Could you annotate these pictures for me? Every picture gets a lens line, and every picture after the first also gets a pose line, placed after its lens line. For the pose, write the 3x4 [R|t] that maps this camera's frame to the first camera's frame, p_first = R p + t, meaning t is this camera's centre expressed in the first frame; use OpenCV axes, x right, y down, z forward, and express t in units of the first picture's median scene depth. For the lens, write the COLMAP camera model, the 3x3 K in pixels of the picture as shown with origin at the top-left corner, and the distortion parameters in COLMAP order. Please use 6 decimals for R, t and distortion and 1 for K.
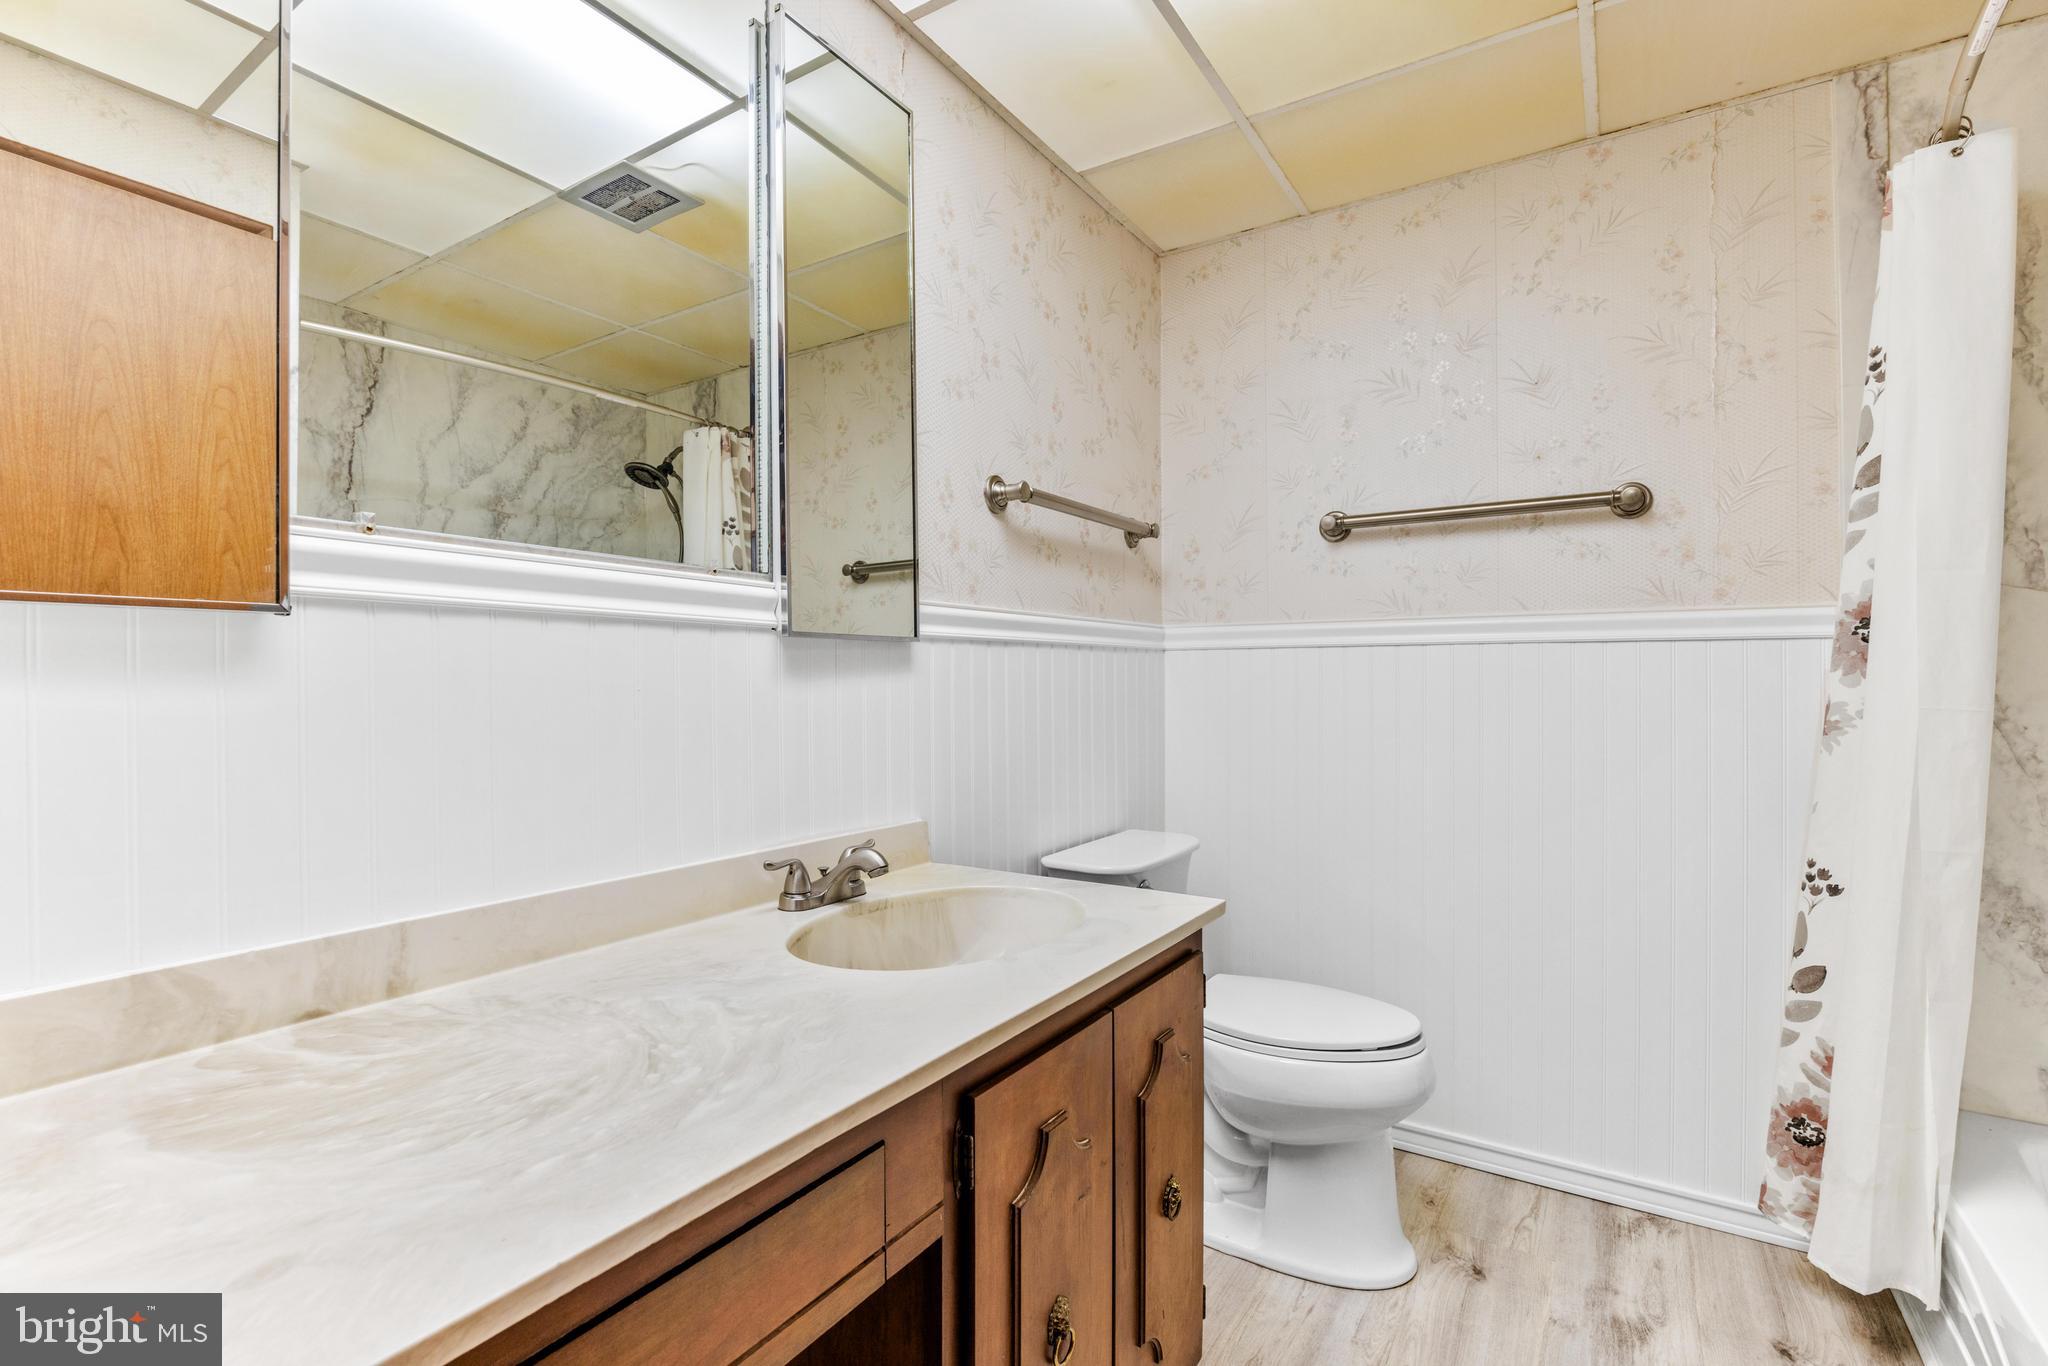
lens RADIAL K [[938.6, 0, 1015.3], [0, 938.6, 686.7], [0, 0, 1]] dist [-0.017338, 0.001060]
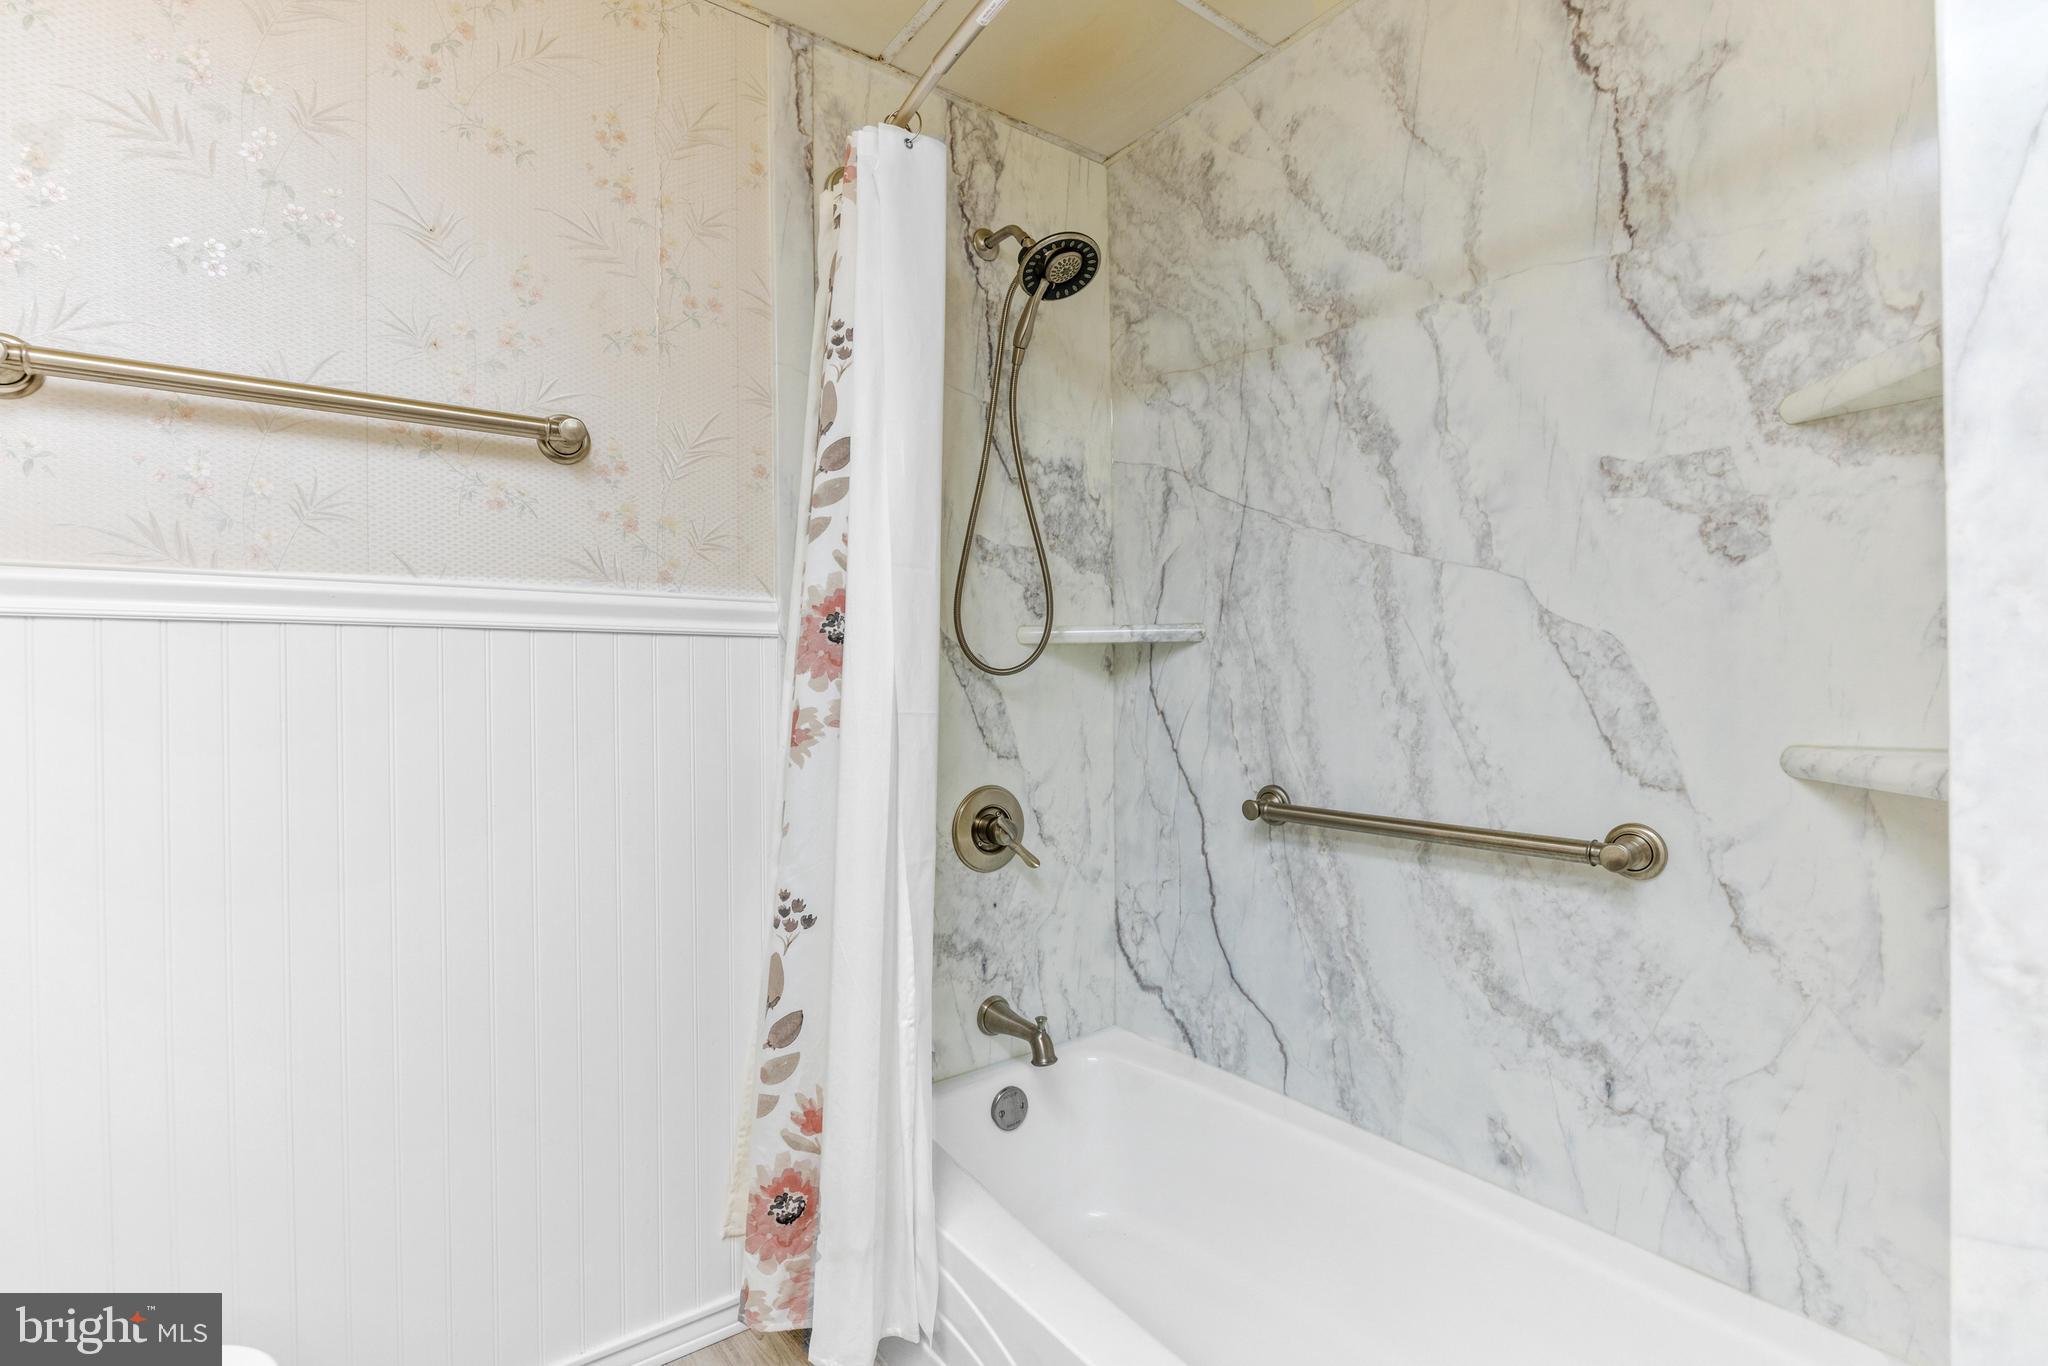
lens RADIAL K [[938.6, 0, 1010.8], [0, 938.6, 692.9], [0, 0, 1]] dist [-0.017338, 0.001060]
pose [[0.352420, -0.002152, 0.935839, 0.115828], [0.014312, 0.999893, -0.003090, 0.007695], [-0.935732, 0.014483, 0.352413, 0.491836]]
